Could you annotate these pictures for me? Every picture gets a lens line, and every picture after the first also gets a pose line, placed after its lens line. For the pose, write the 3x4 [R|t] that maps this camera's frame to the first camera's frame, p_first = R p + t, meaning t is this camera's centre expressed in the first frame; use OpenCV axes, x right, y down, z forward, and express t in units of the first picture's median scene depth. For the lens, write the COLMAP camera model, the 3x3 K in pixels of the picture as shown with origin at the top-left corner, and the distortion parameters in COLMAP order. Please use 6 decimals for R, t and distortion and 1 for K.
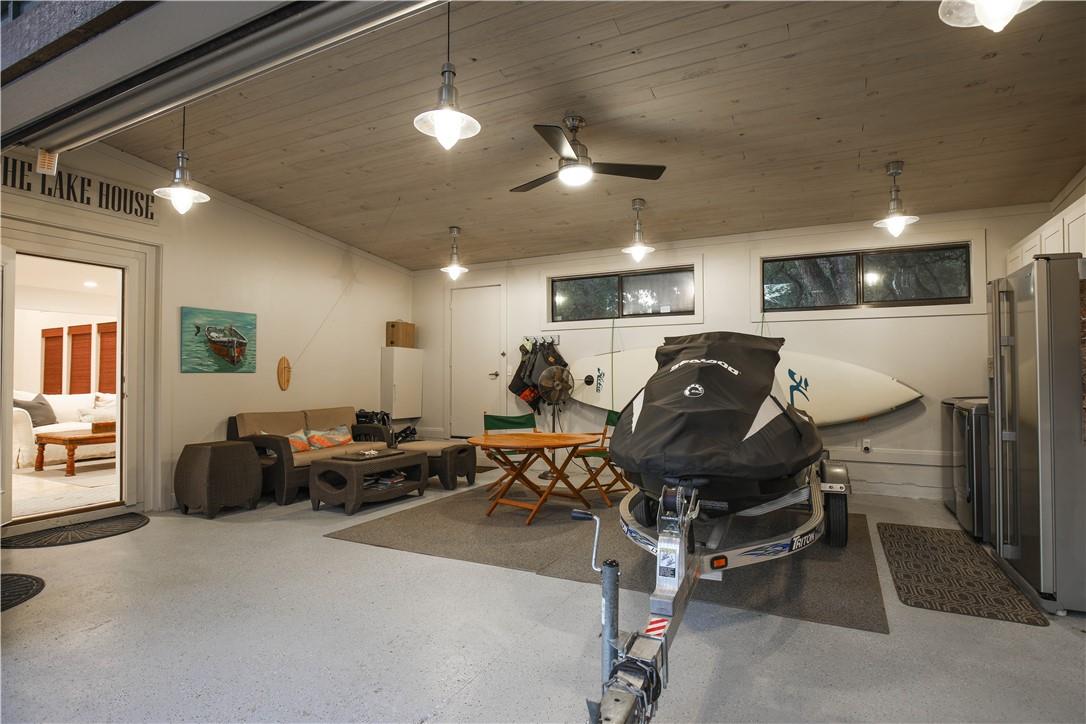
lens RADIAL K [[554.7, 0, 542.3], [0, 554.7, 362.6], [0, 0, 1]] dist [-0.011824, 0.000596]
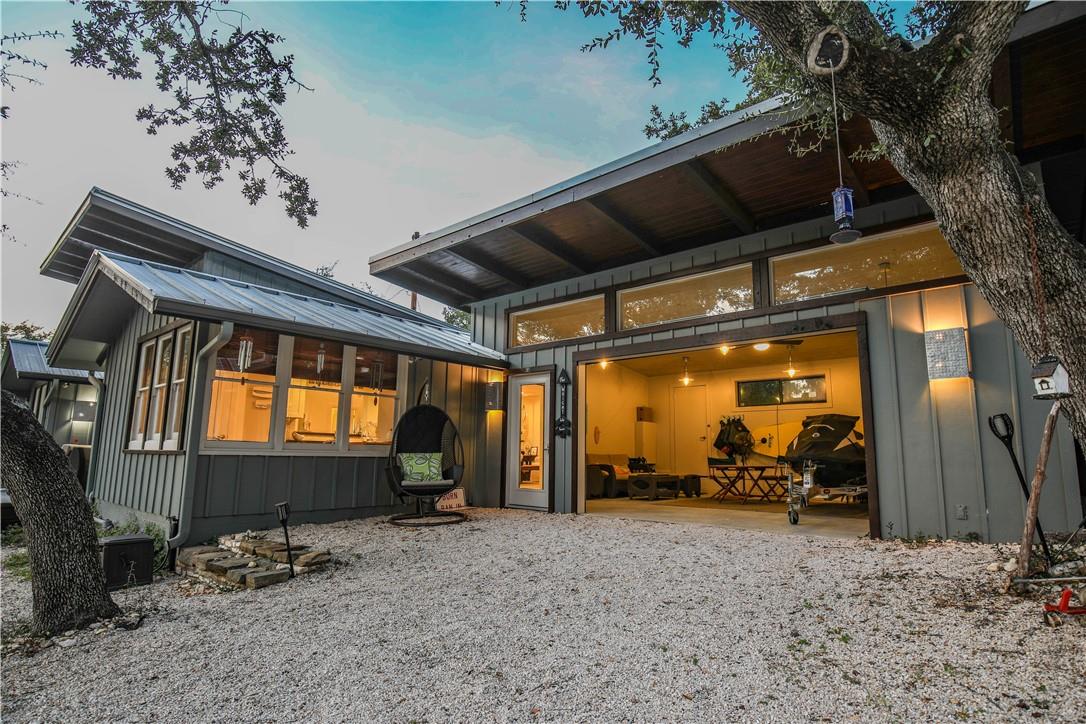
lens RADIAL K [[554.7, 0, 552.8], [0, 554.7, 369.4], [0, 0, 1]] dist [-0.011824, 0.000596]
pose [[0.973215, -0.022421, -0.228800, -0.159226], [-0.006499, 0.992152, -0.124869, 0.032269], [0.229804, 0.123011, 0.965432, -0.863758]]
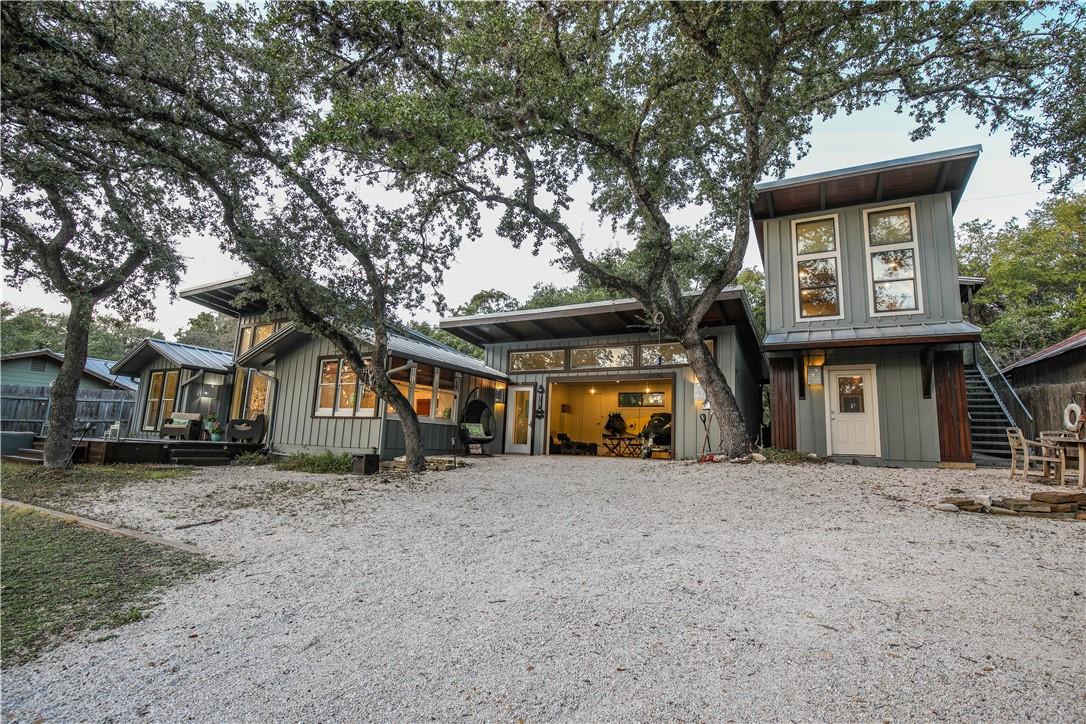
lens RADIAL K [[506.7, 0, 543.2], [0, 506.7, 364.6], [0, 0, 1]] dist [-0.001408, 0.000039]
pose [[0.998663, 0.037912, -0.035149, -0.338080], [-0.042228, 0.990413, -0.131525, 0.088028], [0.029826, 0.132834, 0.990689, -1.970699]]
